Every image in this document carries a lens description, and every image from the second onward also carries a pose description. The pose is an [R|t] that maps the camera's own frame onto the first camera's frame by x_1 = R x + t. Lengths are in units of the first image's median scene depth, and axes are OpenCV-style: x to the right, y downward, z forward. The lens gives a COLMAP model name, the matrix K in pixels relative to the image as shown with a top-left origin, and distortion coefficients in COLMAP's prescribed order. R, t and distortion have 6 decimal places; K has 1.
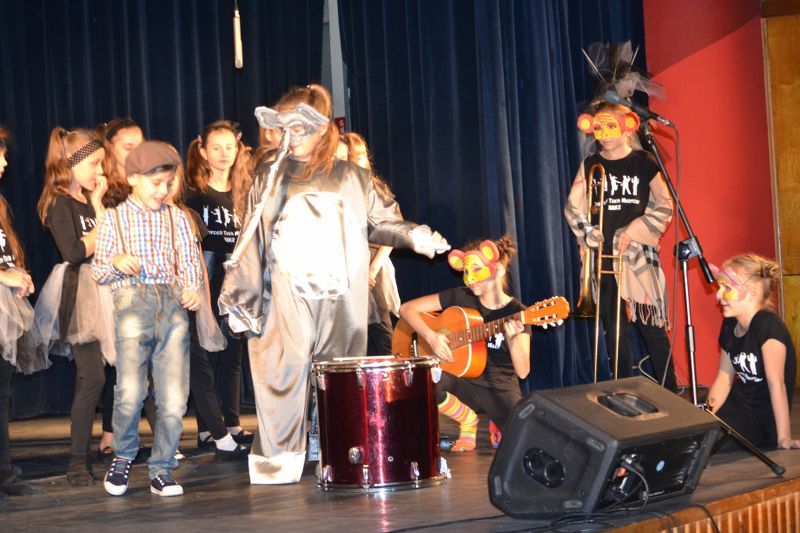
lens RADIAL K [[2005.9, 0, 400.0], [0, 2005.9, 266.5], [0, 0, 1]] dist [-0.148013, -0.474443]
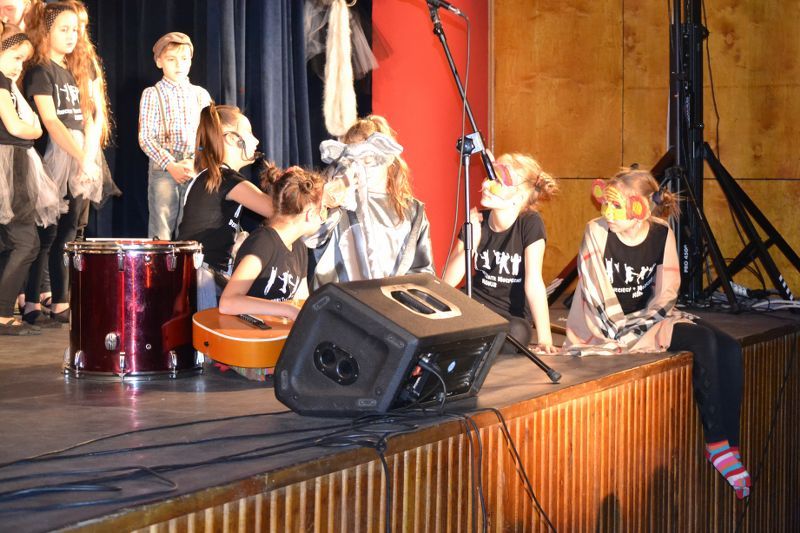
lens RADIAL K [[2005.9, 0, 400.0], [0, 2005.9, 266.5], [0, 0, 1]] dist [-0.148013, -0.474443]
pose [[0.981812, 0.047427, 0.183837, -0.070711], [-0.057276, 0.997173, 0.048636, 0.005650], [-0.181011, -0.058281, 0.981753, 0.053483]]
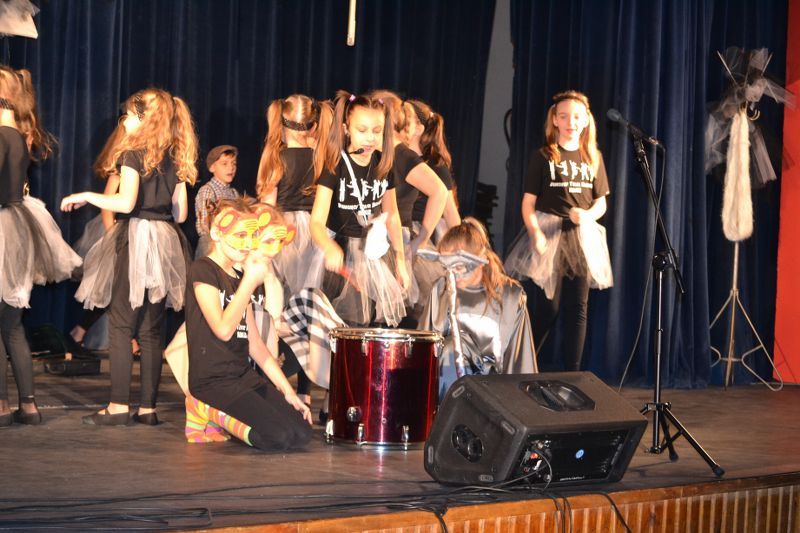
lens RADIAL K [[2005.9, 0, 400.0], [0, 2005.9, 266.5], [0, 0, 1]] dist [-0.148013, -0.474443]
pose [[0.983591, 0.099964, -0.150184, 0.179479], [-0.096002, 0.994820, 0.033427, -0.030083], [0.152747, -0.018460, 0.988093, -0.109002]]
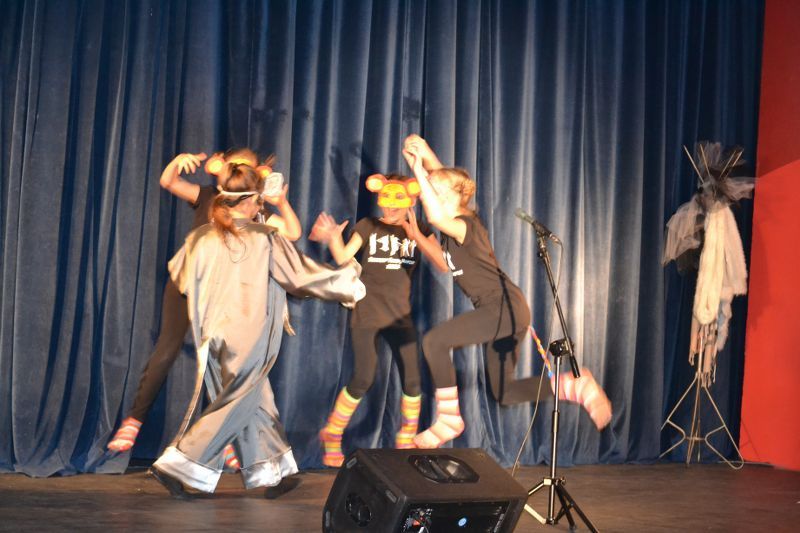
lens RADIAL K [[2005.9, 0, 400.0], [0, 2005.9, 266.5], [0, 0, 1]] dist [-0.148013, -0.474443]
pose [[0.974154, 0.112590, -0.195825, 0.300645], [-0.114195, 0.993453, 0.003113, -0.052977], [0.194894, 0.019329, 0.980634, -0.206300]]
